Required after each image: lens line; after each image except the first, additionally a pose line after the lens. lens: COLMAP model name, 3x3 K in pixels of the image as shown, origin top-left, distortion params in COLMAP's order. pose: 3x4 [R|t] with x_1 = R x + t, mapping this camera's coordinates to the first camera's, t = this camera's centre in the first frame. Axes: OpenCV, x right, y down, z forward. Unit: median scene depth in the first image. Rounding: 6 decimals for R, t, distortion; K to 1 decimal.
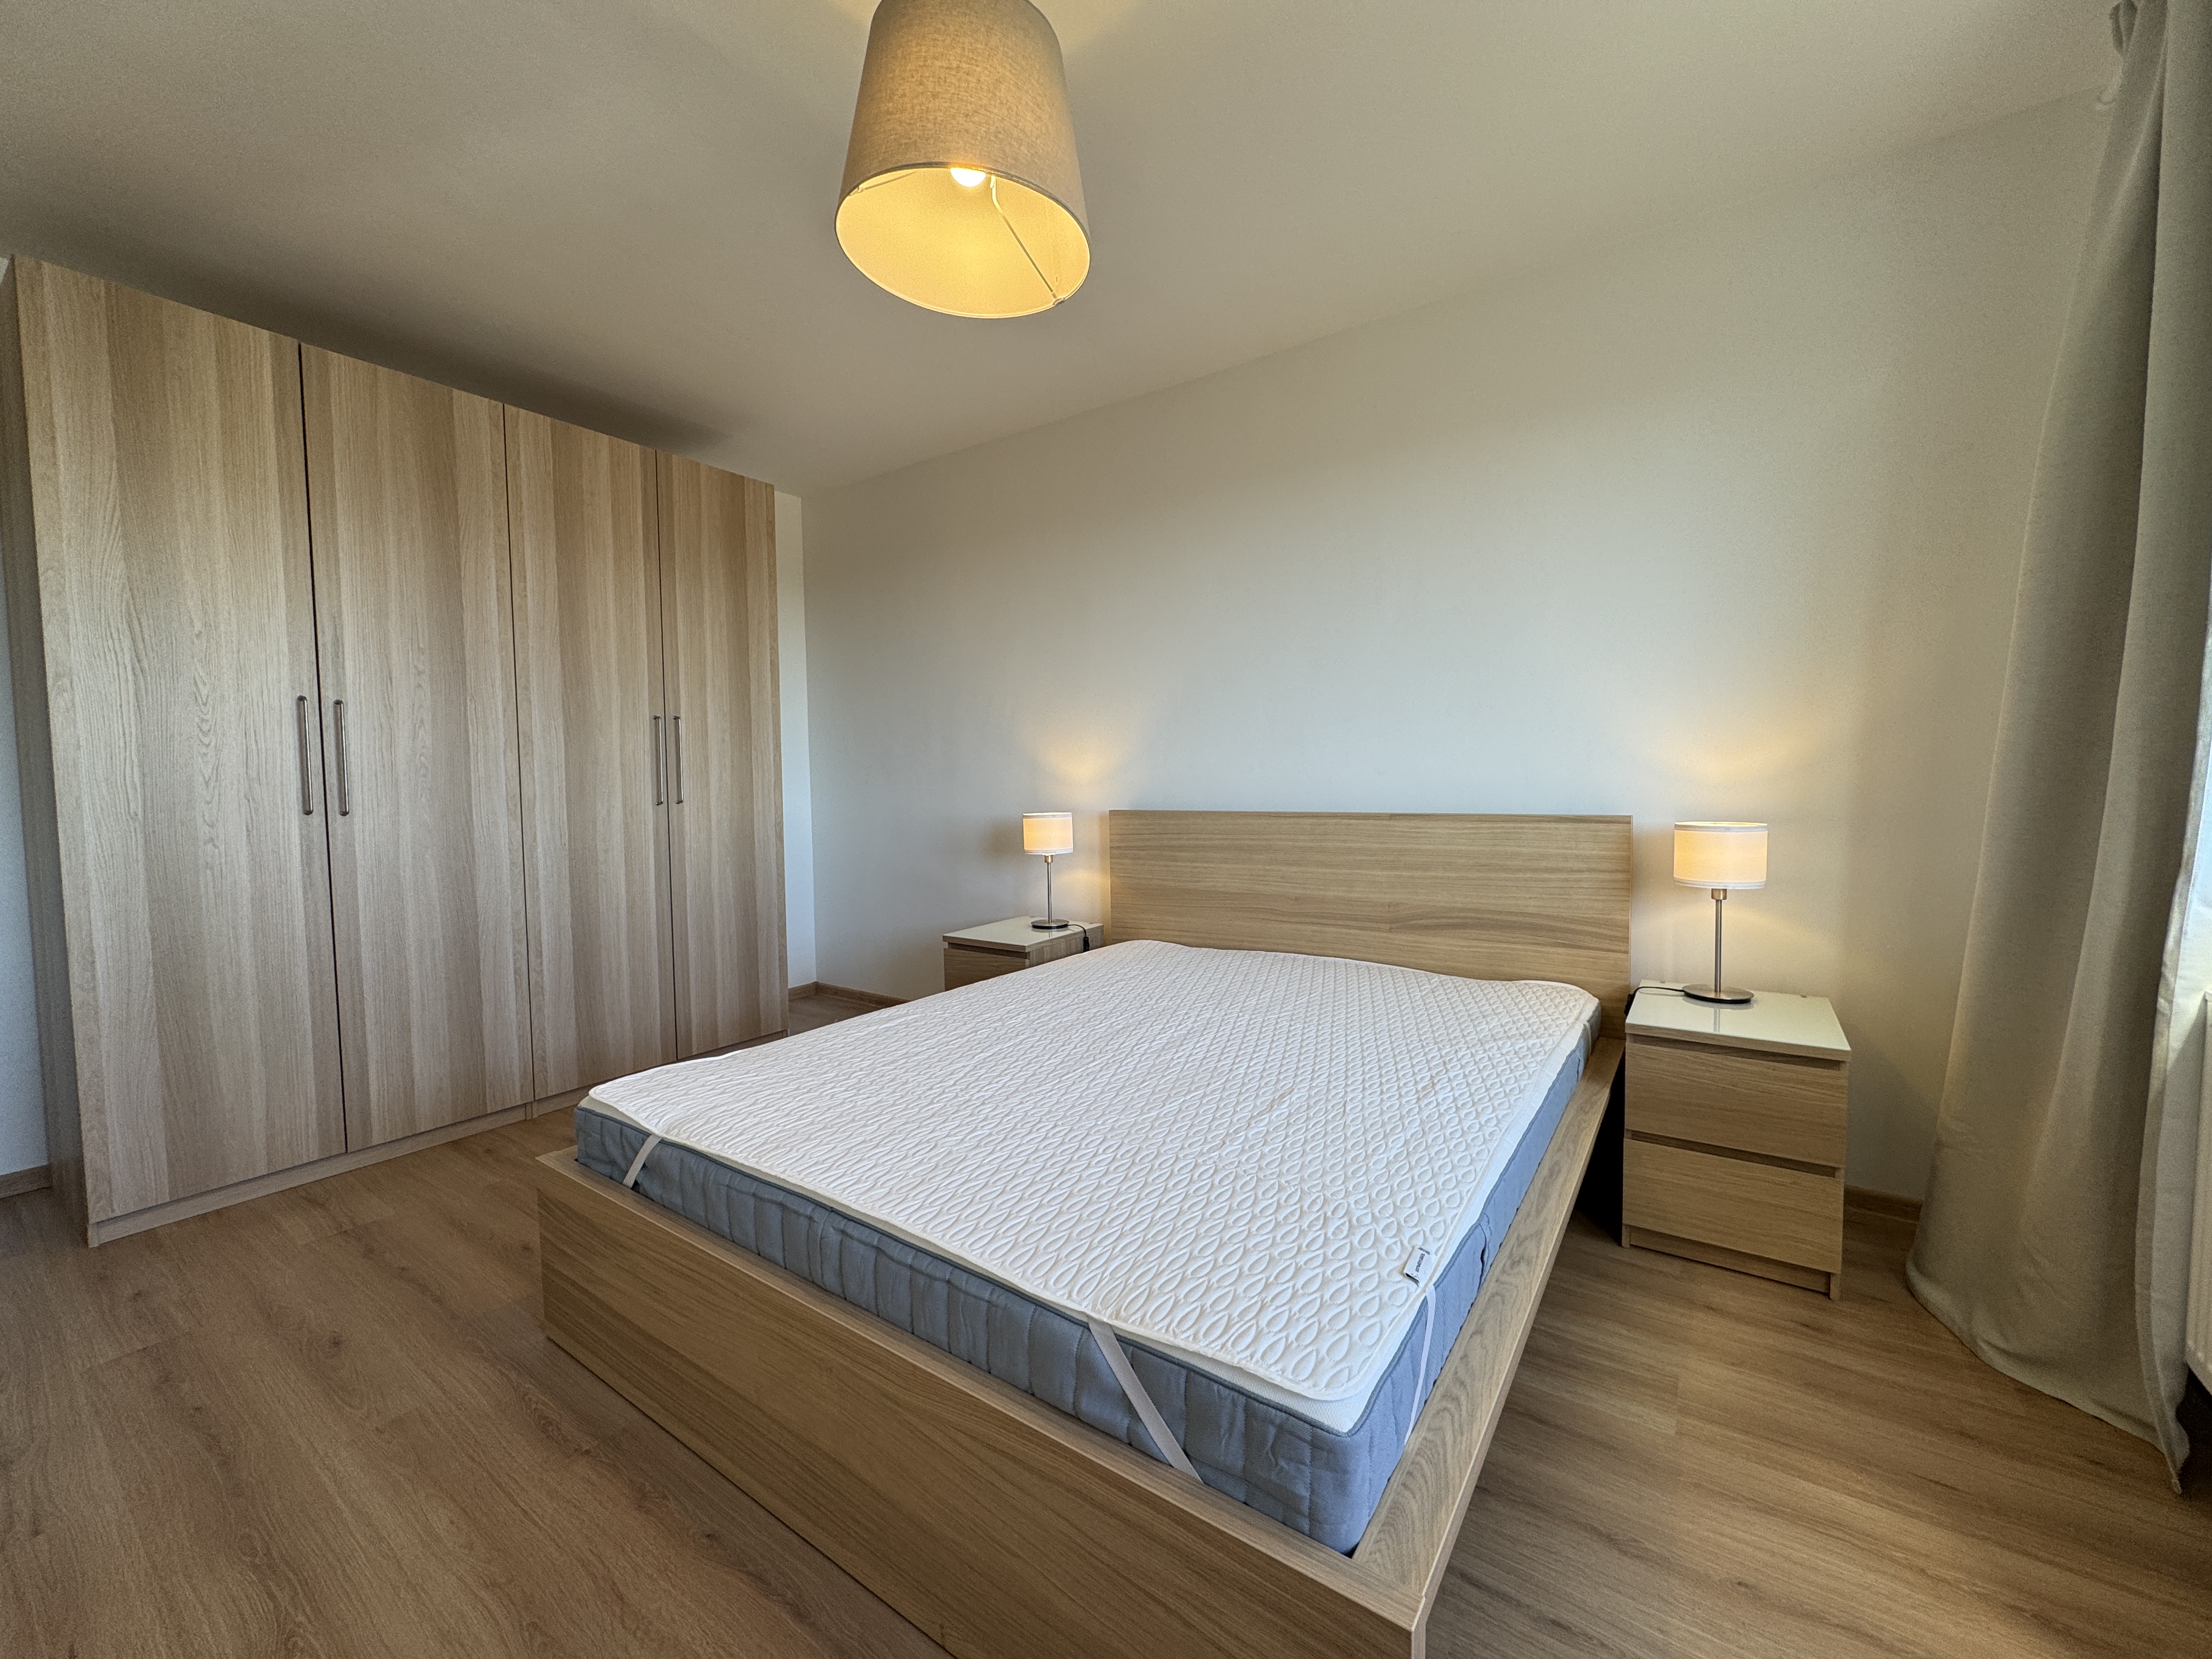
lens RADIAL K [[891.2, 0, 1111.6], [0, 891.2, 828.6], [0, 0, 1]] dist [-0.001979, 0.000327]
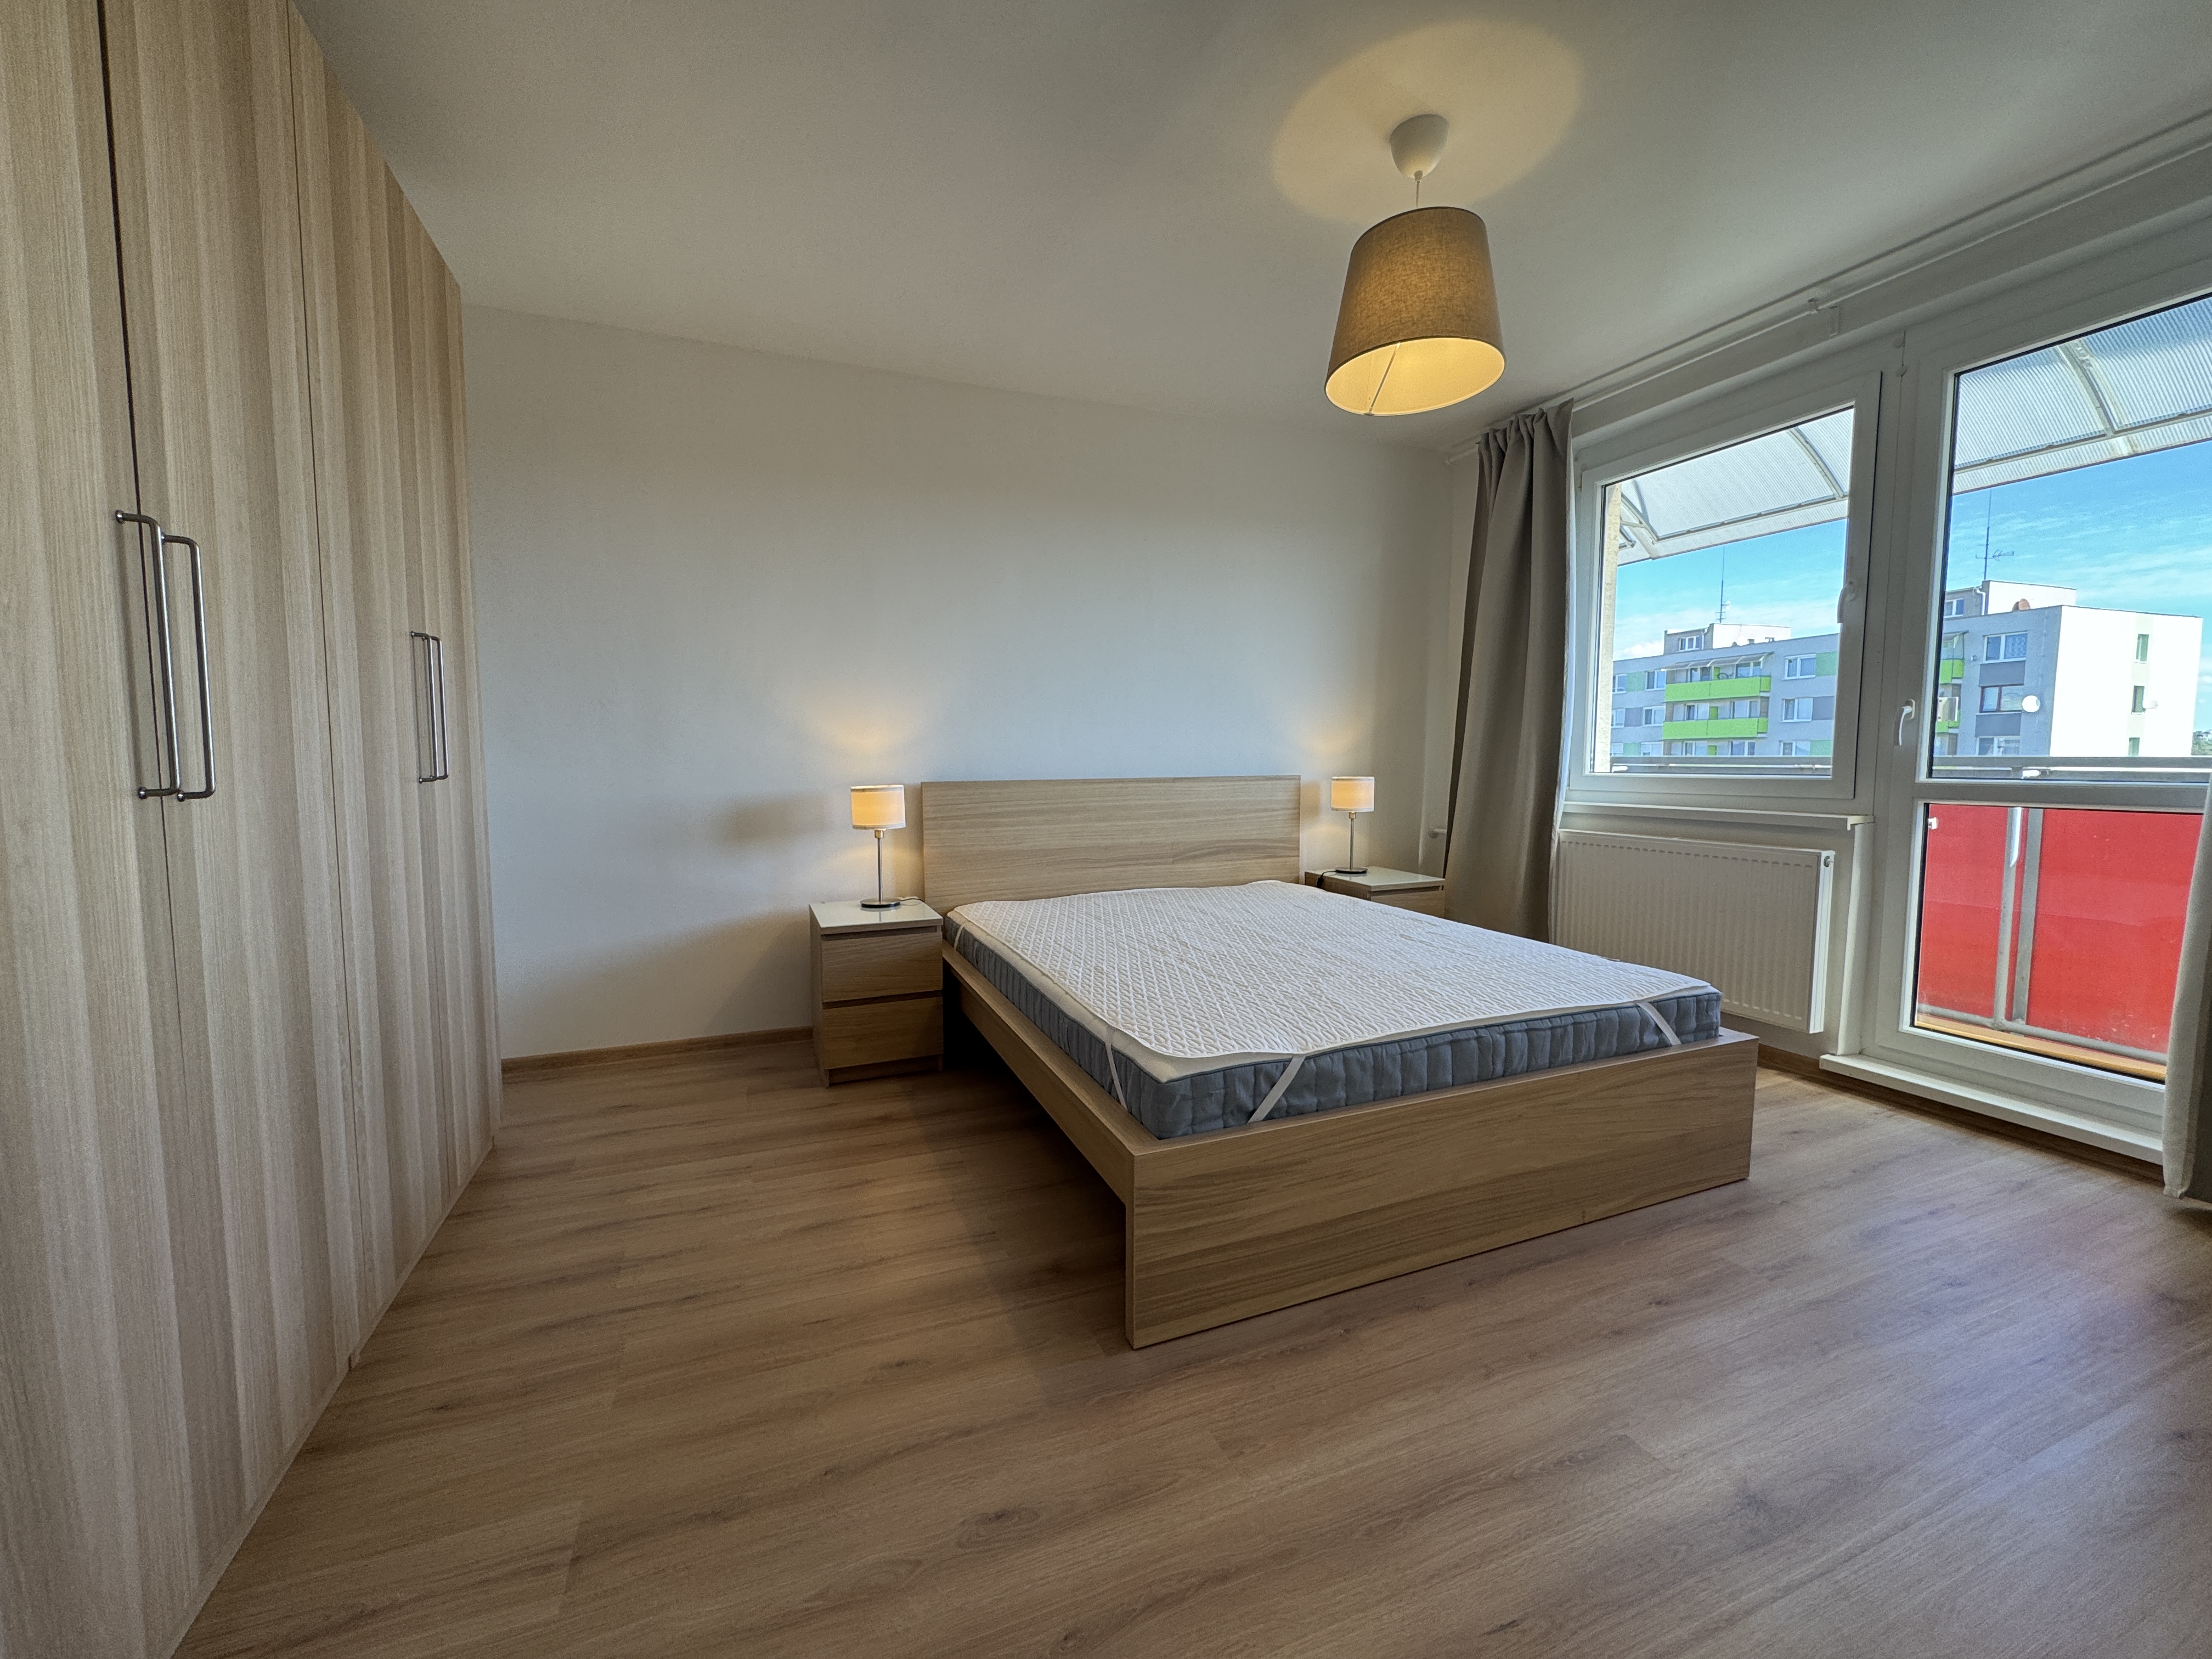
lens RADIAL K [[891.2, 0, 1111.6], [0, 891.2, 828.6], [0, 0, 1]] dist [-0.001979, 0.000327]
pose [[0.534035, -0.058168, 0.843459, -0.942306], [0.048288, 0.998100, 0.038260, 0.004748], [-0.844082, 0.020297, 0.535829, 0.359992]]
